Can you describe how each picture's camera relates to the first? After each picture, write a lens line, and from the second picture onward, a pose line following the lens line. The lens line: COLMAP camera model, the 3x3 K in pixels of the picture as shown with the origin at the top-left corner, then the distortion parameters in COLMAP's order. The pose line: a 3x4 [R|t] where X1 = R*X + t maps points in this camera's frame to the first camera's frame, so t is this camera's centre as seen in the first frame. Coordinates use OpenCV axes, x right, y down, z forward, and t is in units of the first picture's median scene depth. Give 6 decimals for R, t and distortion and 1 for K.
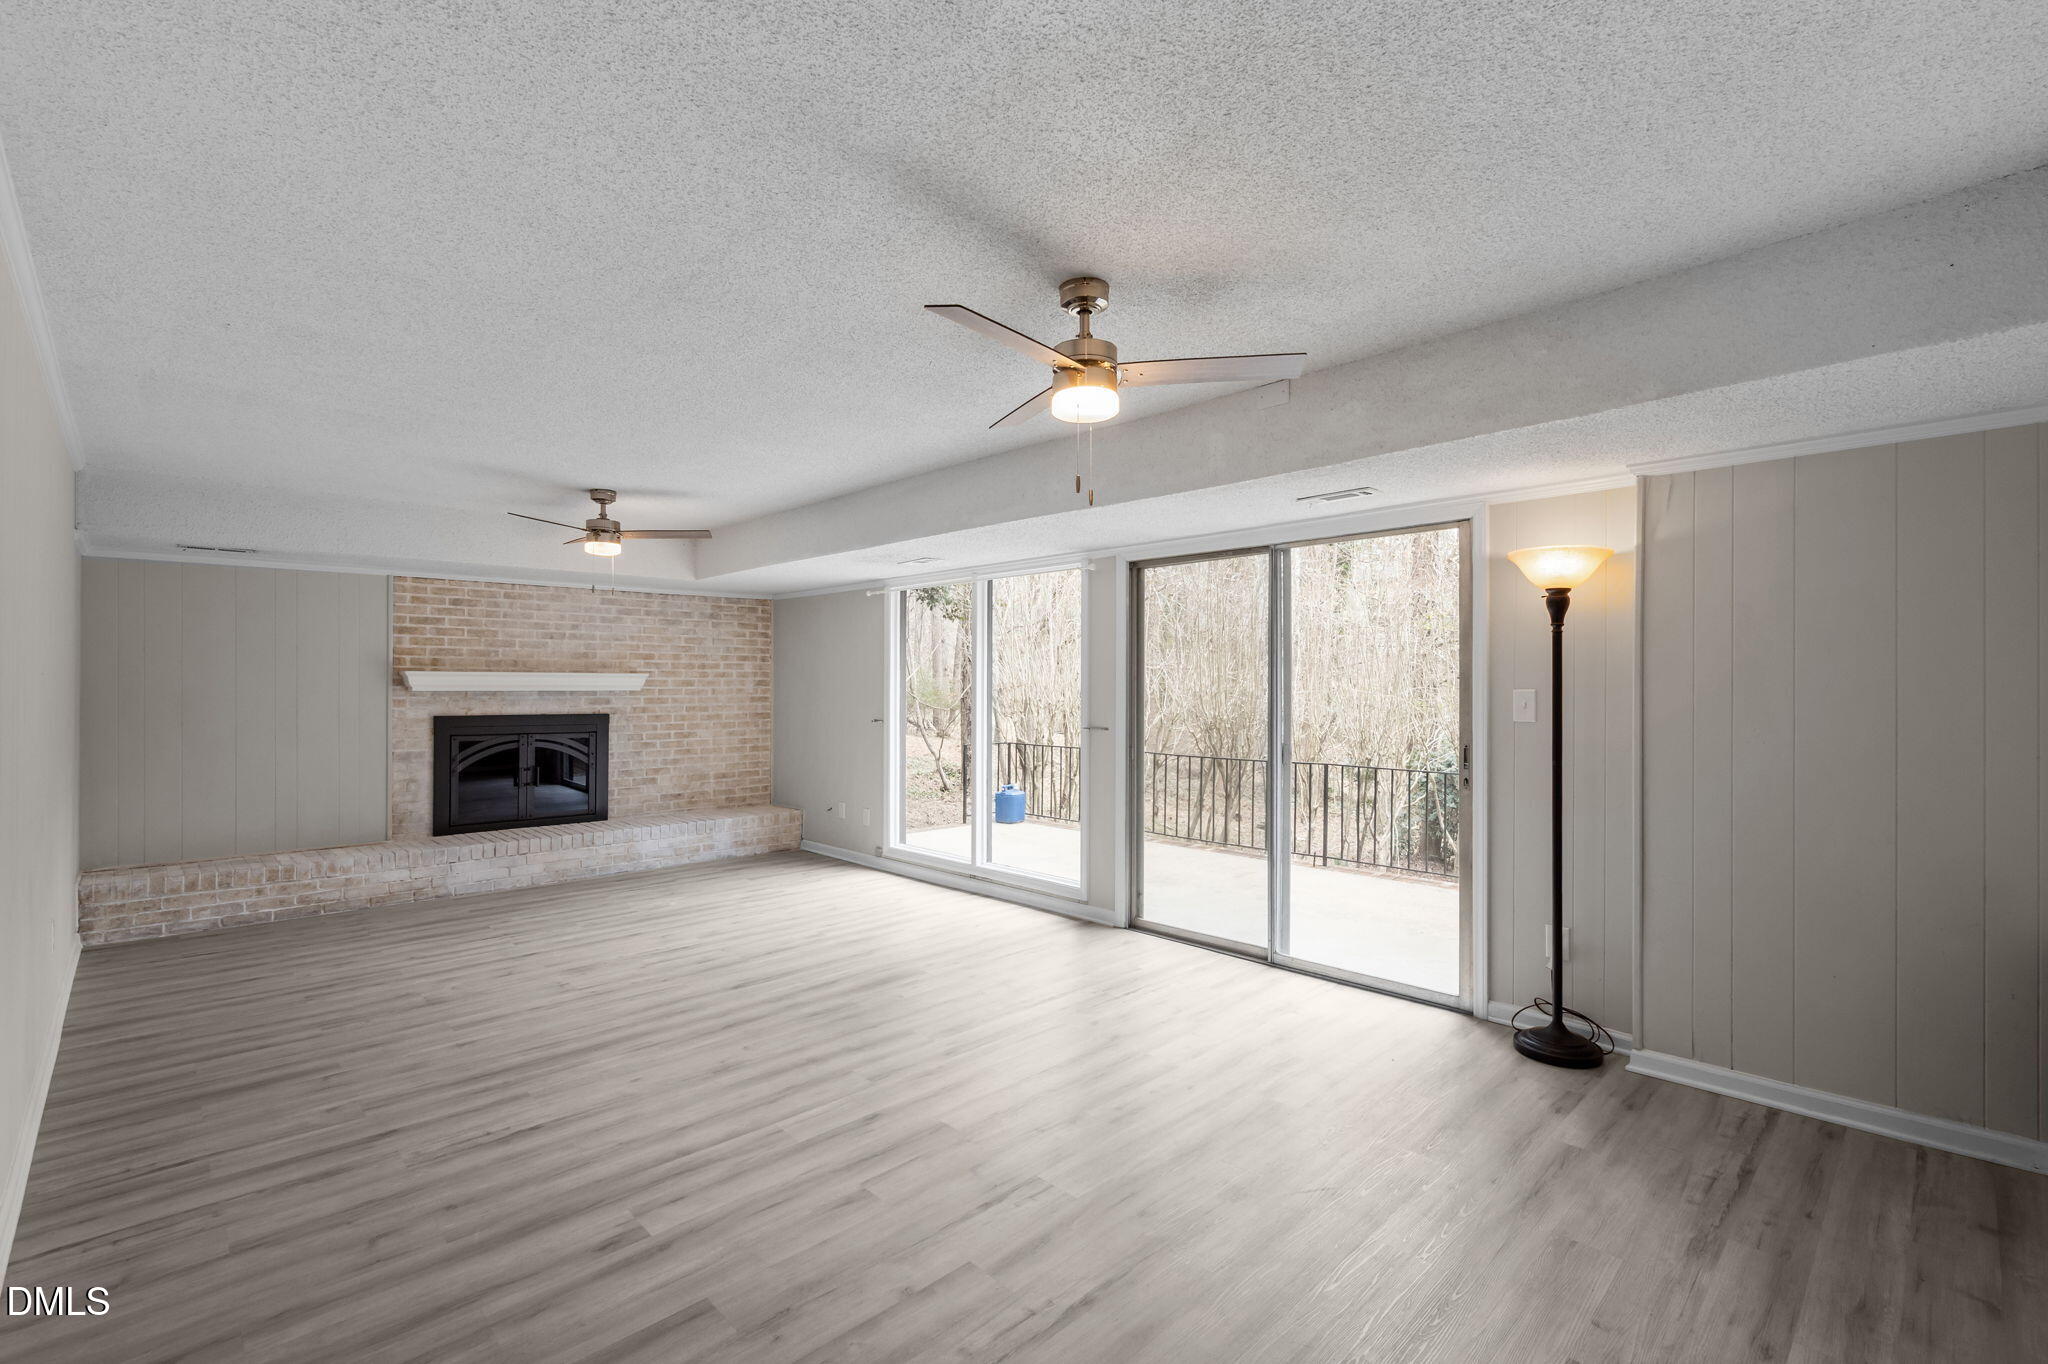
lens RADIAL K [[858.9, 0, 1018.2], [0, 858.9, 676.9], [0, 0, 1]] dist [-0.001580, -0.000453]
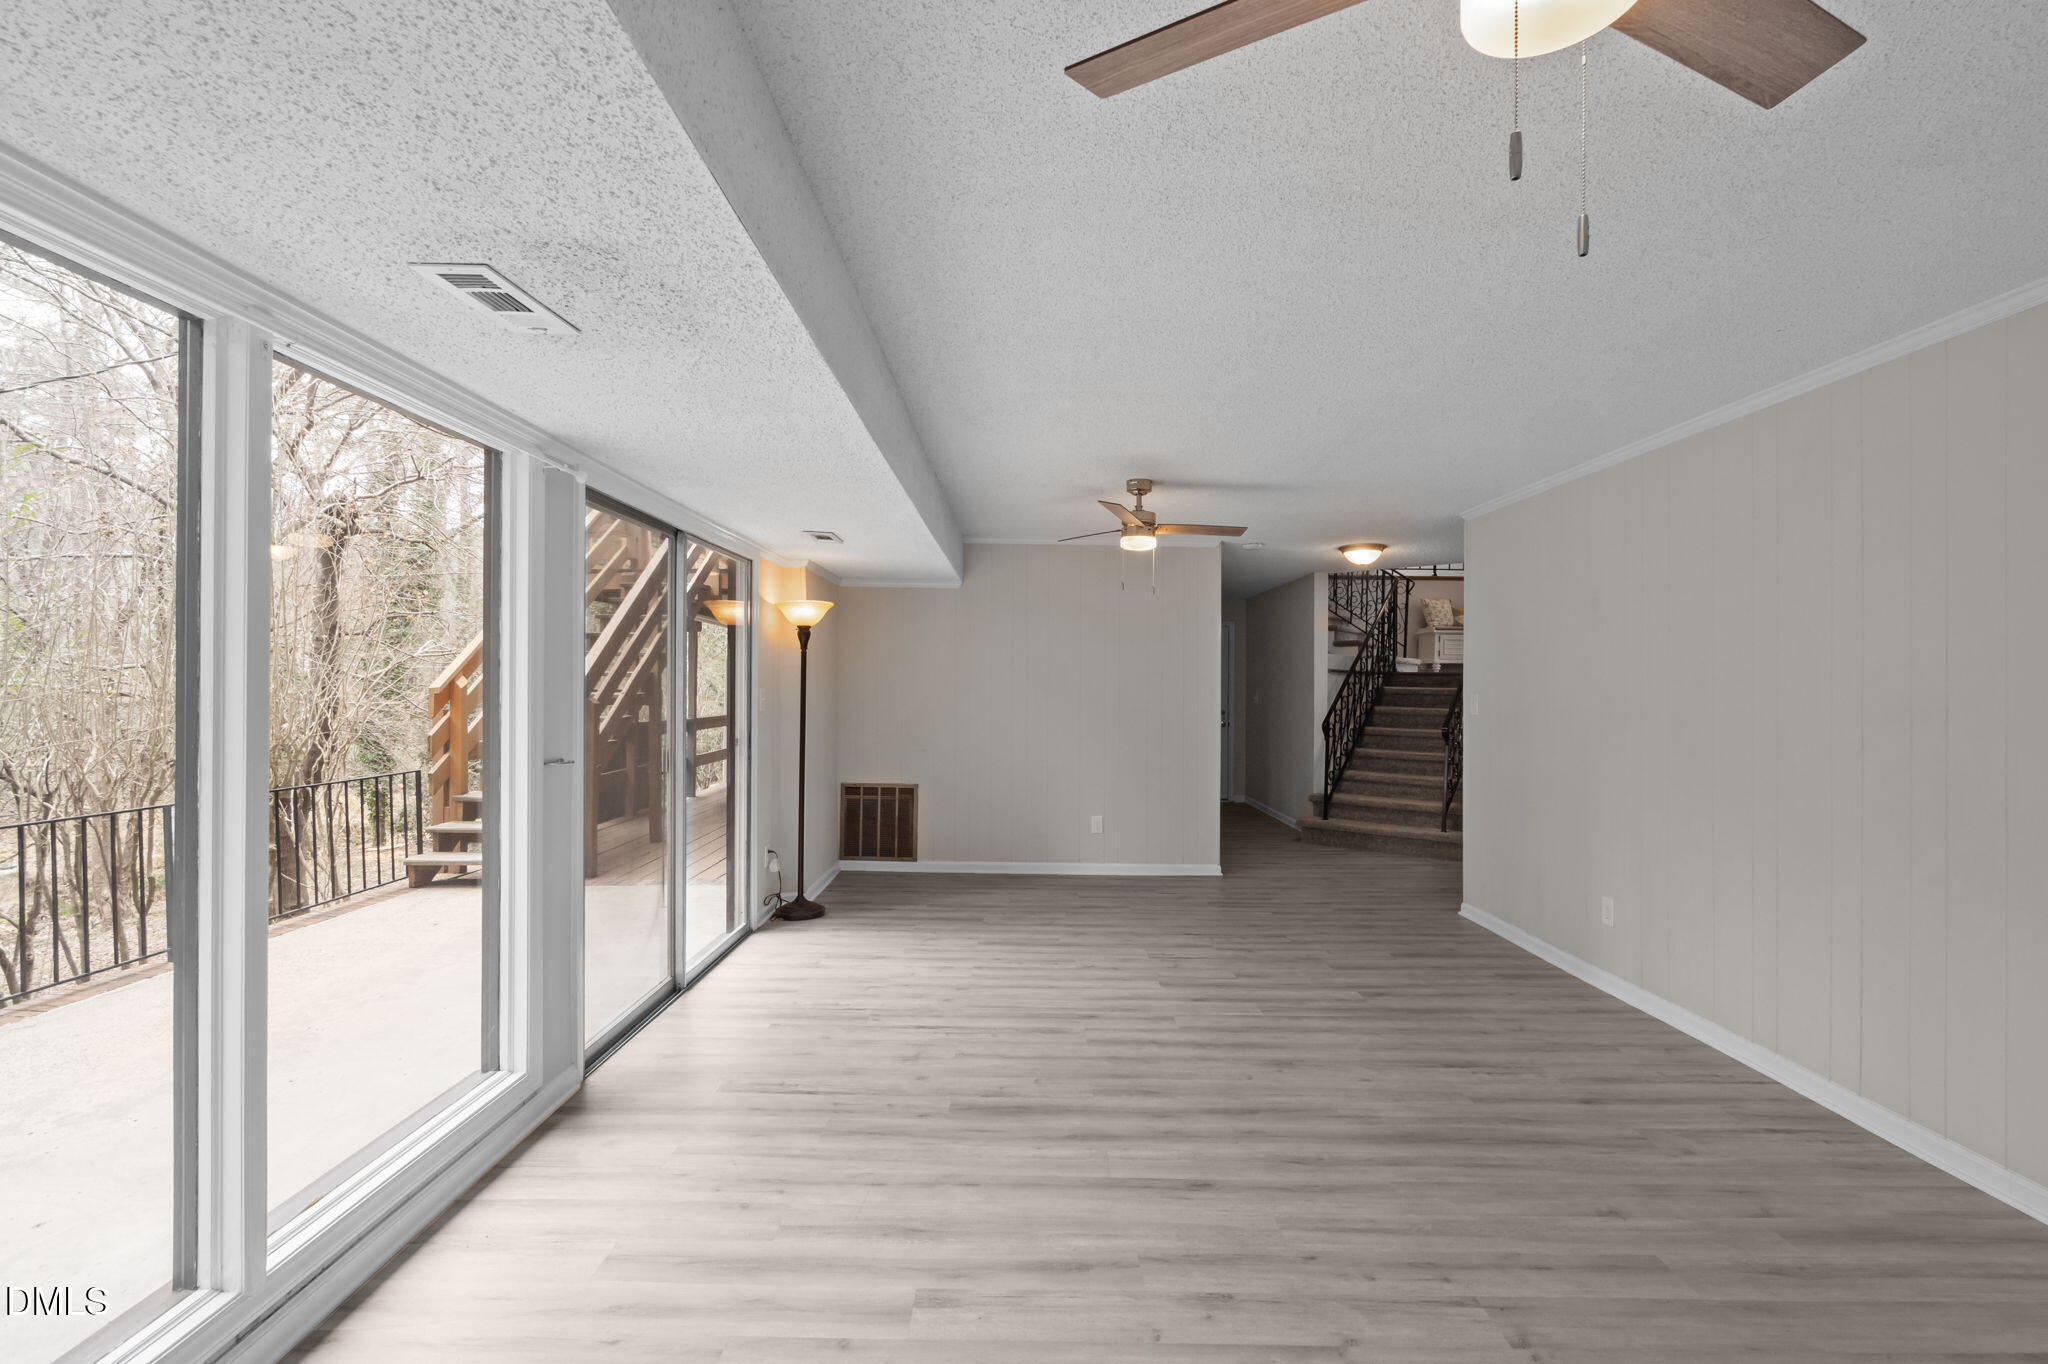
lens RADIAL K [[858.9, 0, 1018.2], [0, 858.9, 676.9], [0, 0, 1]] dist [-0.001580, -0.000453]
pose [[-0.695710, 0.001408, 0.718322, -0.825093], [-0.014681, 0.999761, -0.016179, 0.013534], [-0.718173, -0.021801, -0.695523, 1.865467]]
